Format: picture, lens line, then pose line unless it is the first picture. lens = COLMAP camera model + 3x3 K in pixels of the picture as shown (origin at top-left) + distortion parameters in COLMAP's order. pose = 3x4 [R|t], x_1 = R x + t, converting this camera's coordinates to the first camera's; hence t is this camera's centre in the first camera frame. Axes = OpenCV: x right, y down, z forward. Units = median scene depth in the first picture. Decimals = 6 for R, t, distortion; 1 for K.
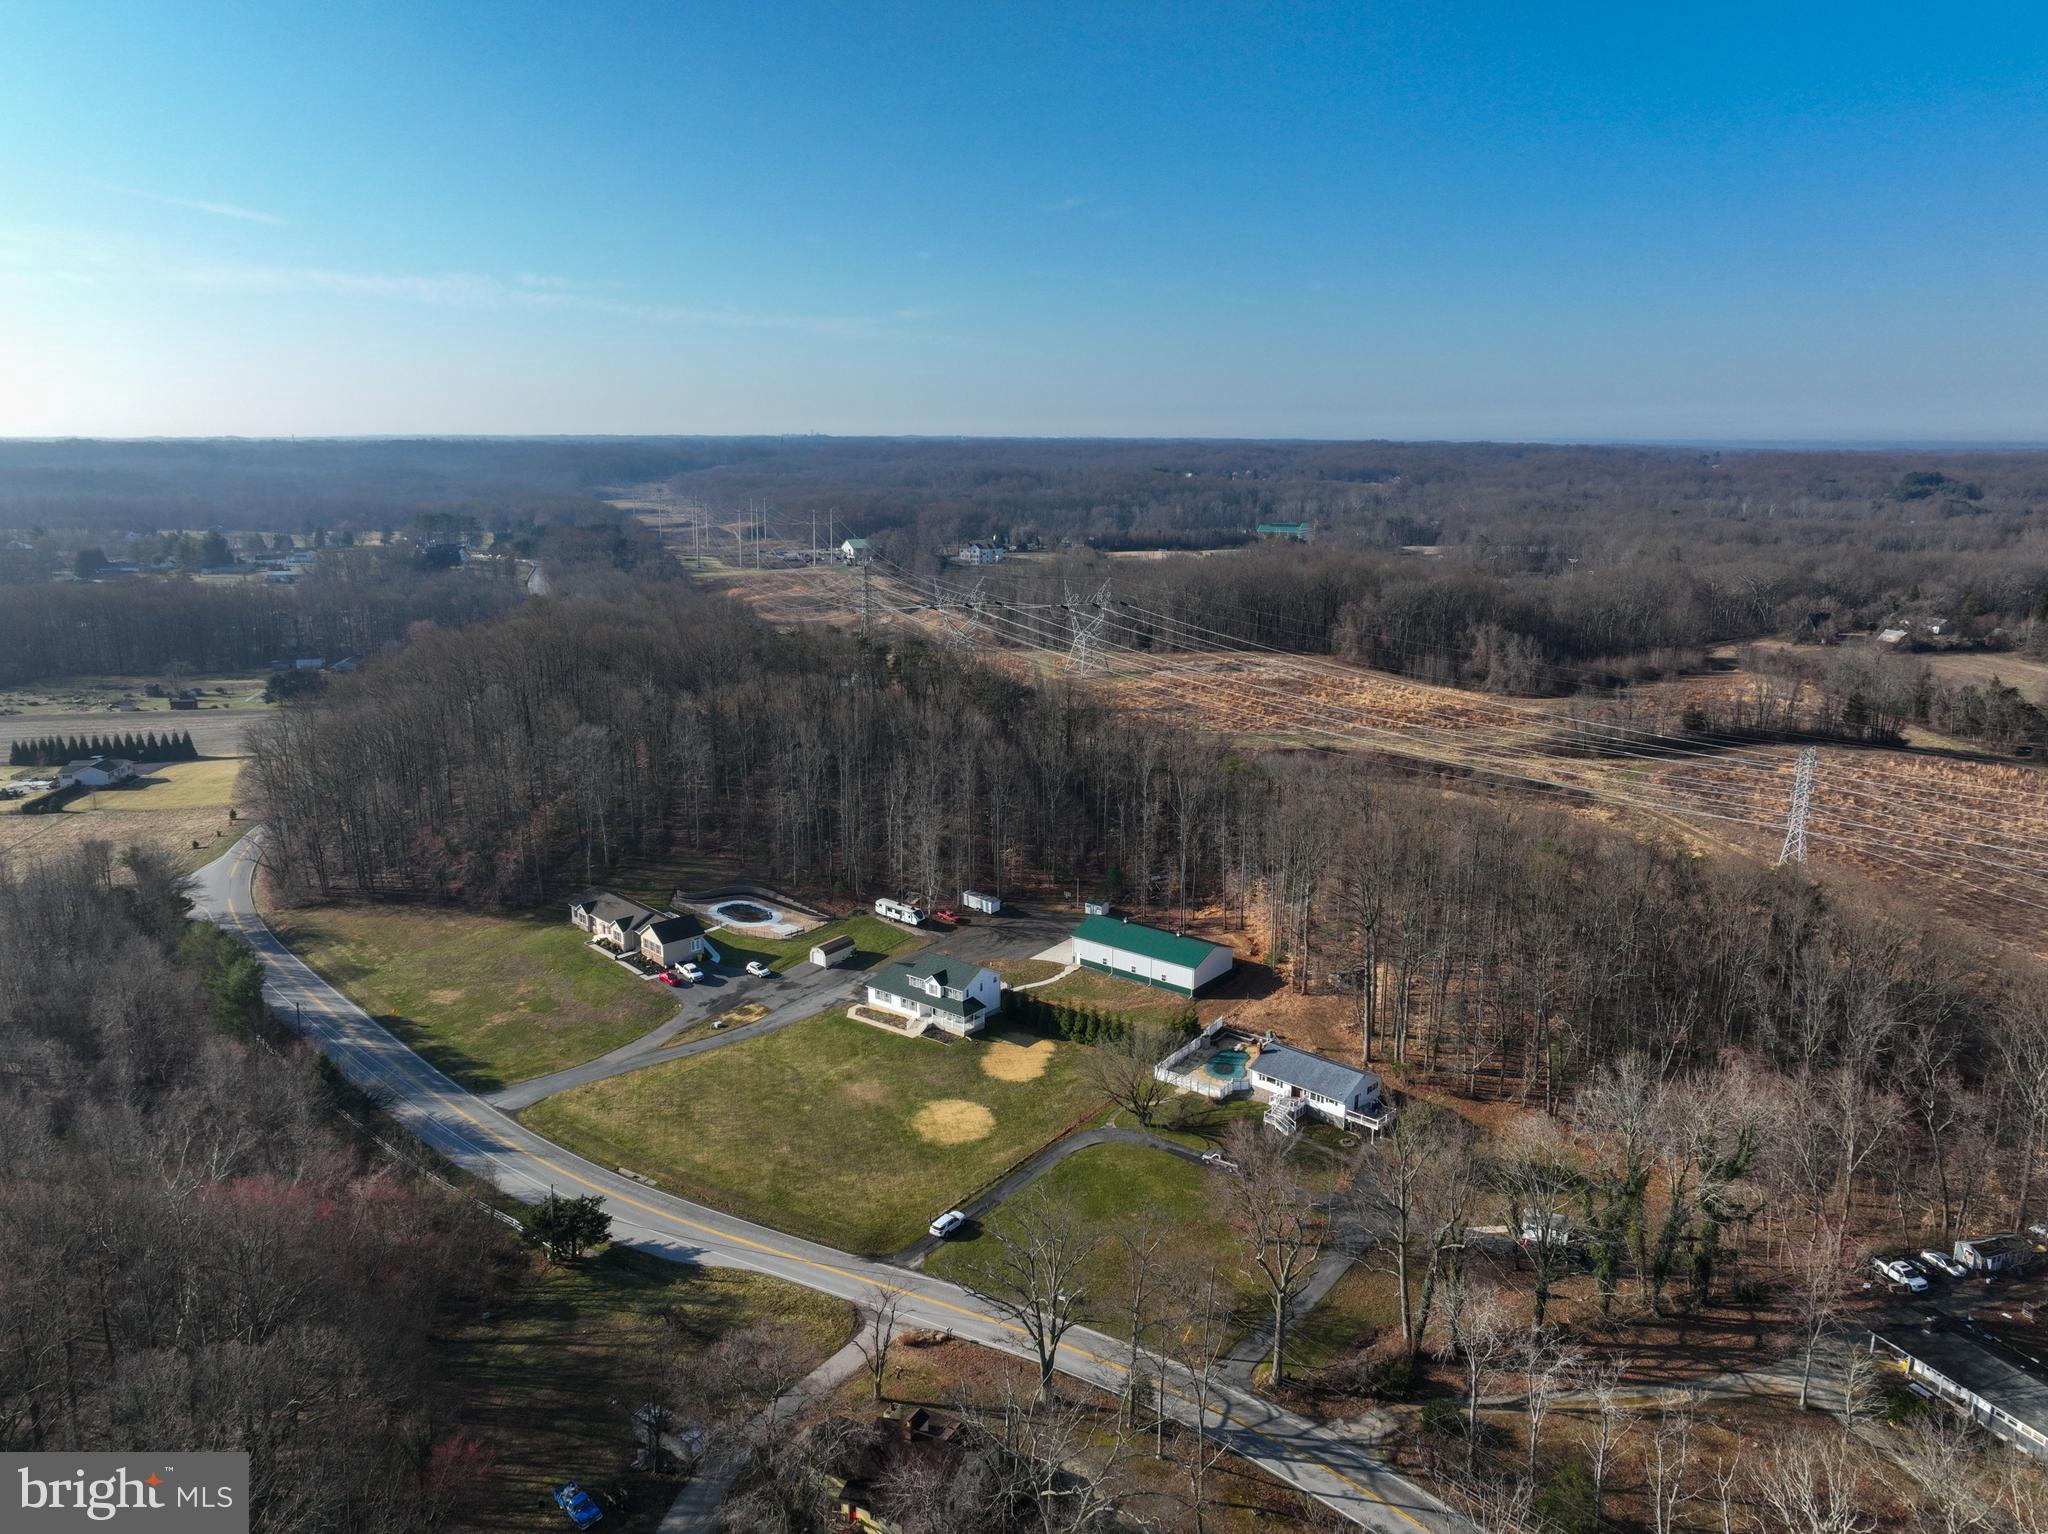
lens RADIAL K [[1438.0, 0, 1024.0], [0, 1438.0, 767.0], [0, 0, 1]] dist [0.004031, 0.001337]
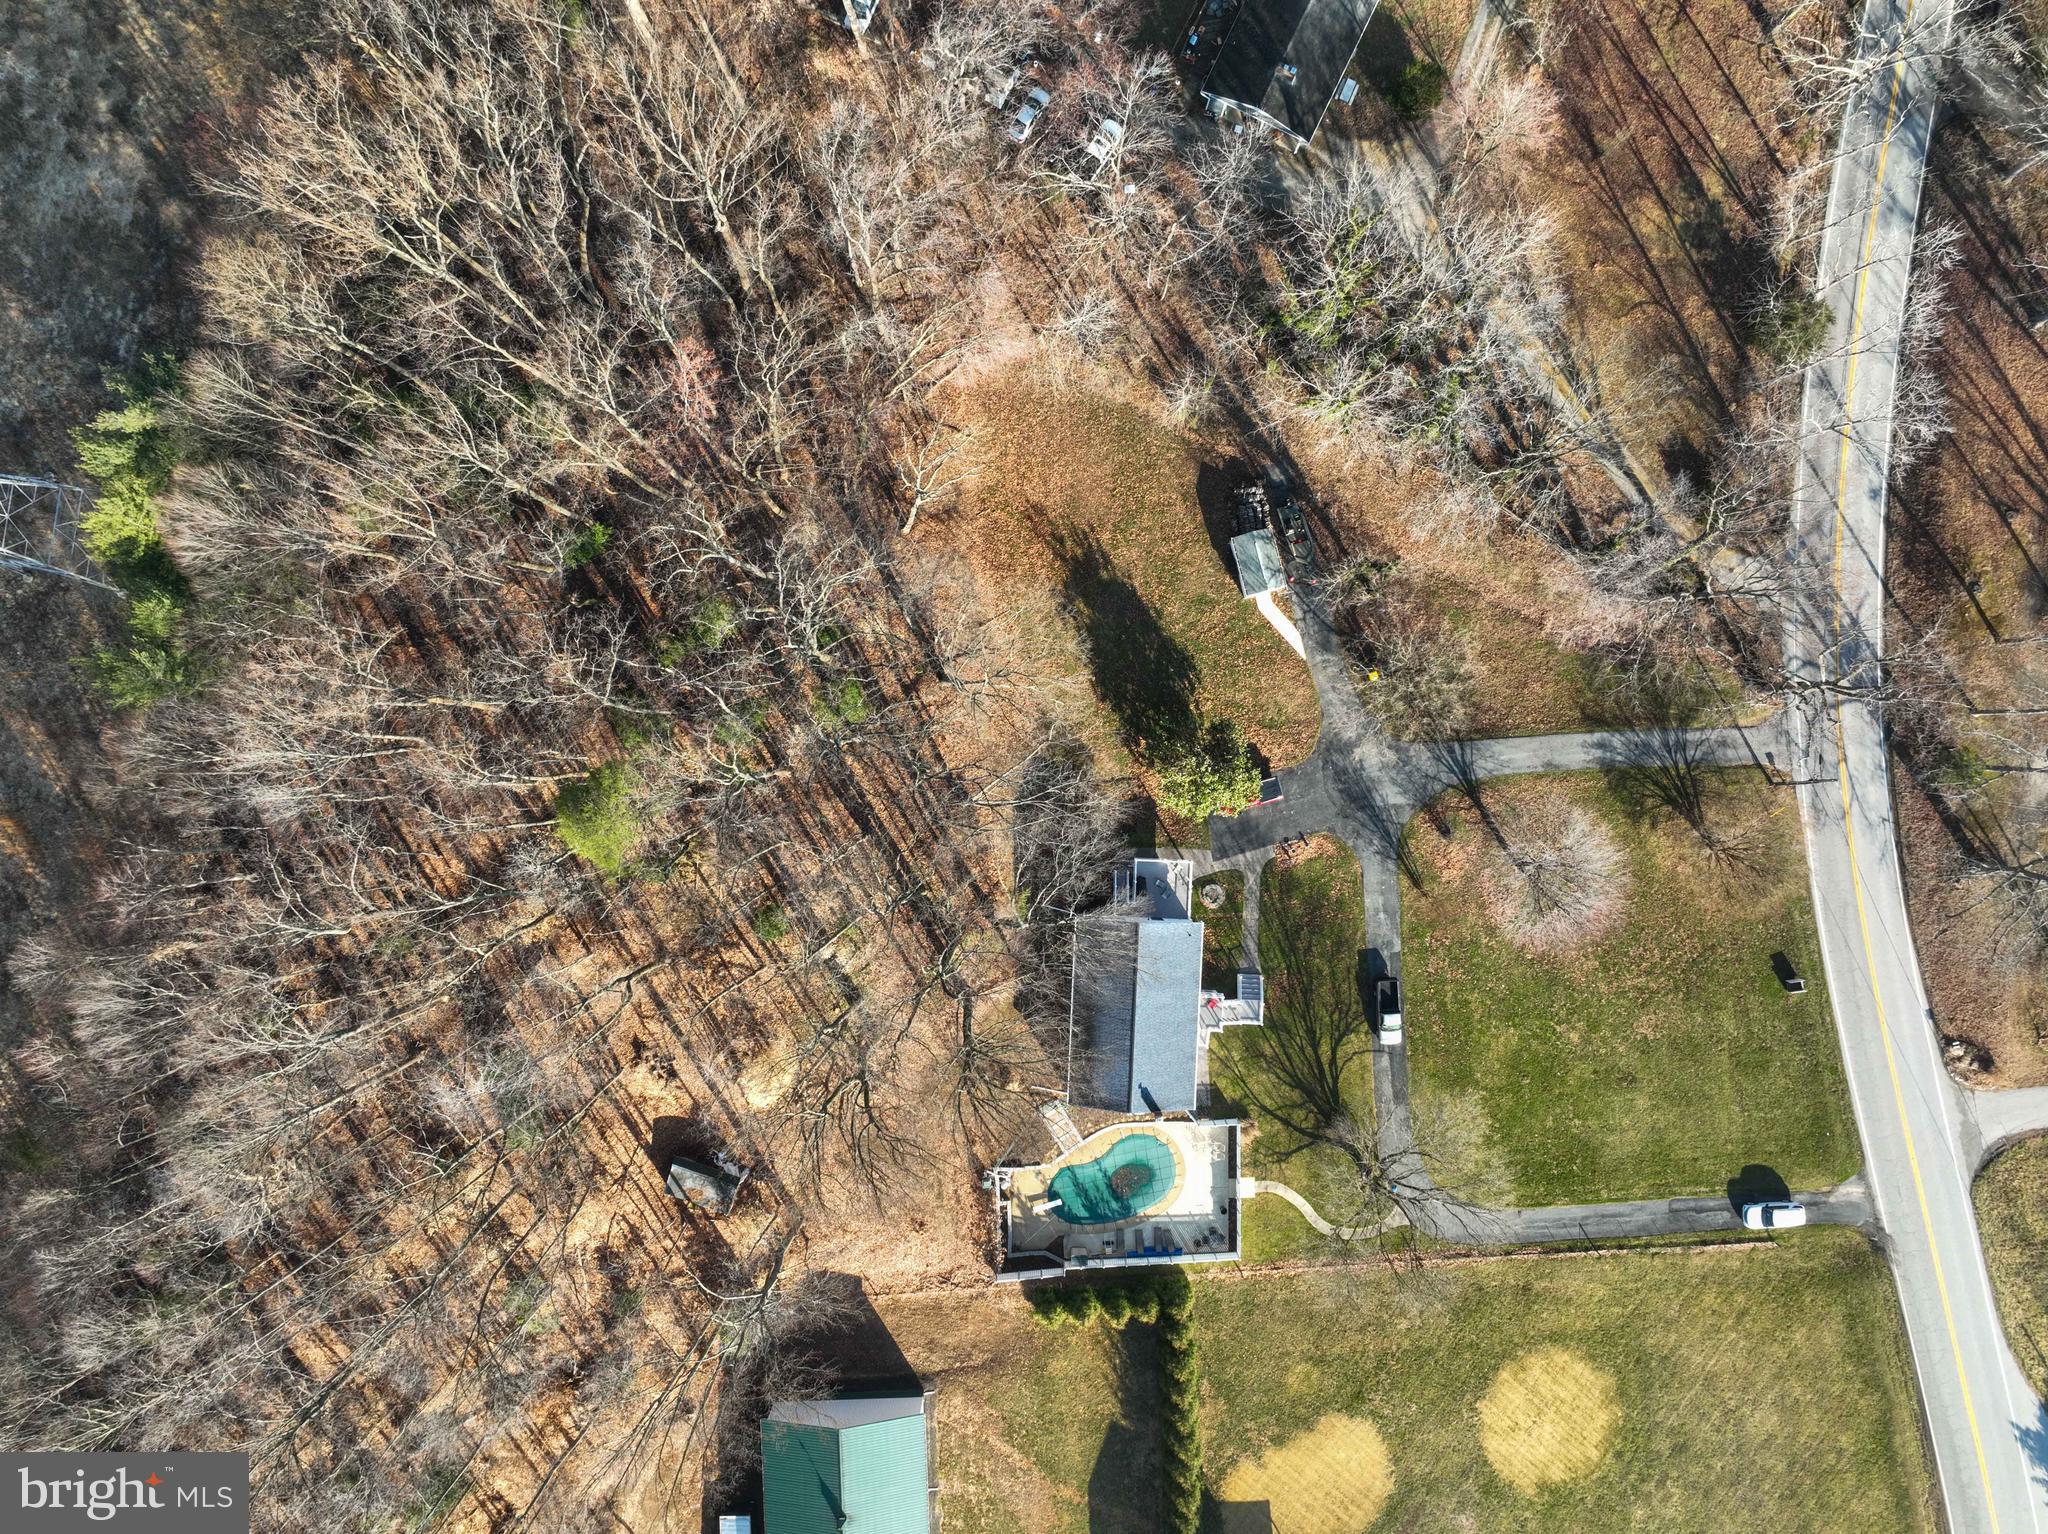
lens RADIAL K [[1438.0, 0, 1024.0], [0, 1438.0, 767.0], [0, 0, 1]] dist [0.004031, 0.001337]
pose [[-0.656190, -0.754583, -0.004445, 0.375901], [0.184263, -0.165943, 0.968767, -0.421598], [-0.731753, 0.634876, 0.247932, 0.991976]]
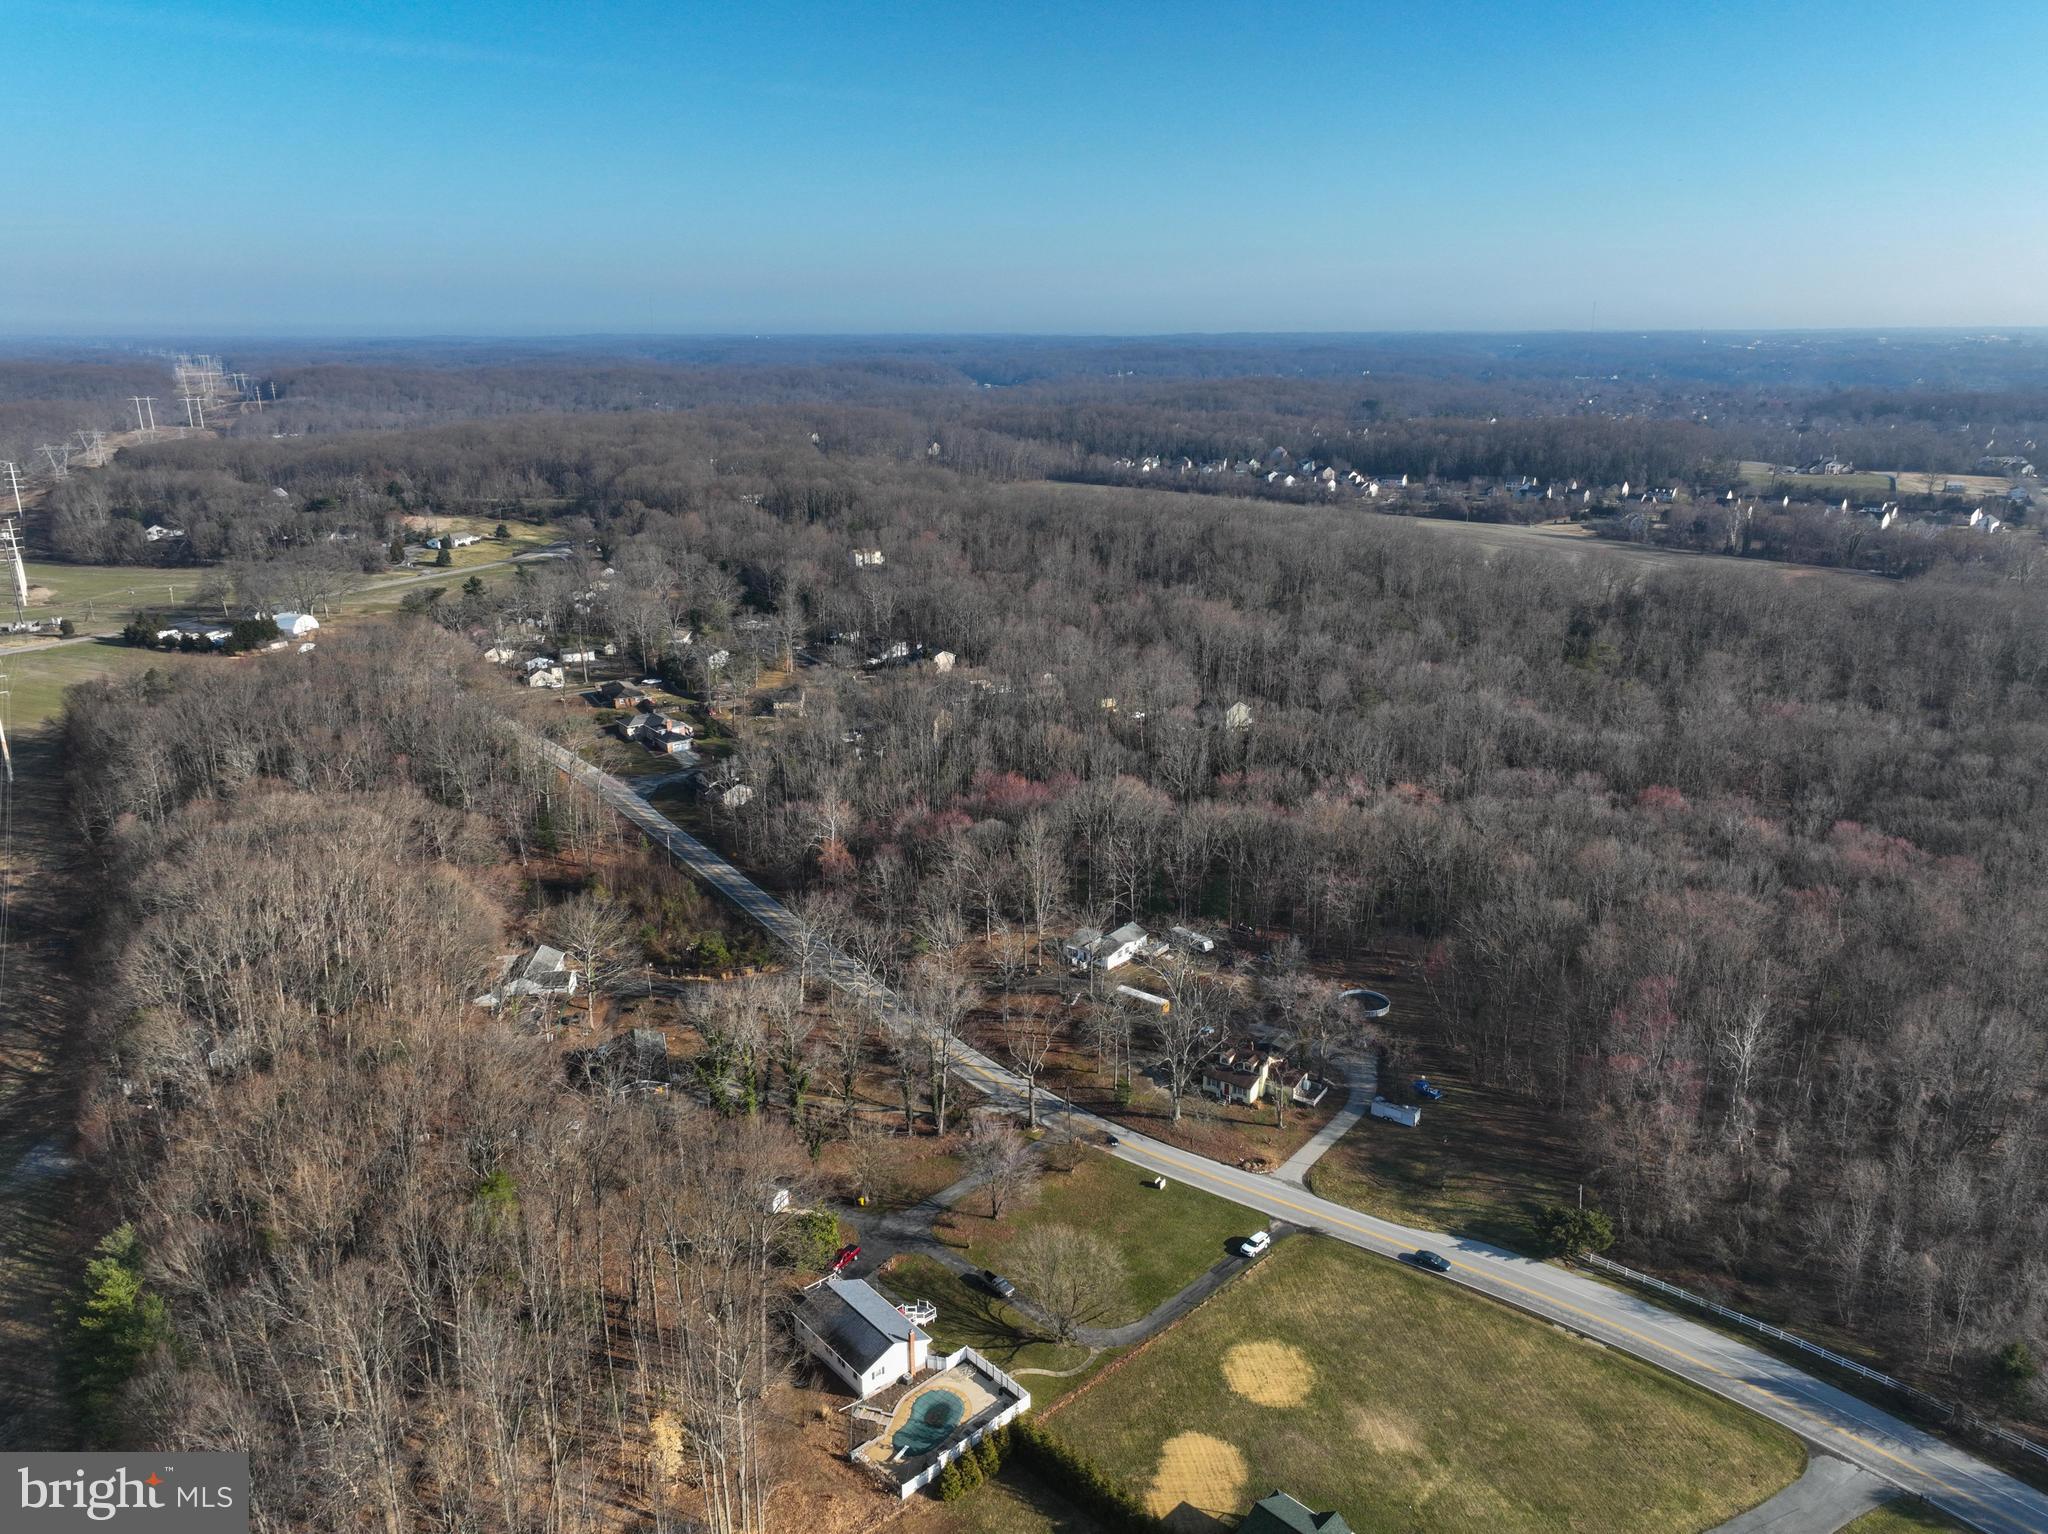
lens RADIAL K [[1438.0, 0, 1024.0], [0, 1438.0, 767.0], [0, 0, 1]] dist [0.004031, 0.001337]
pose [[-0.994105, -0.032265, 0.103511, 0.026007], [0.024586, 0.862746, 0.505040, -0.639795], [-0.105599, 0.504608, -0.856866, 1.901639]]
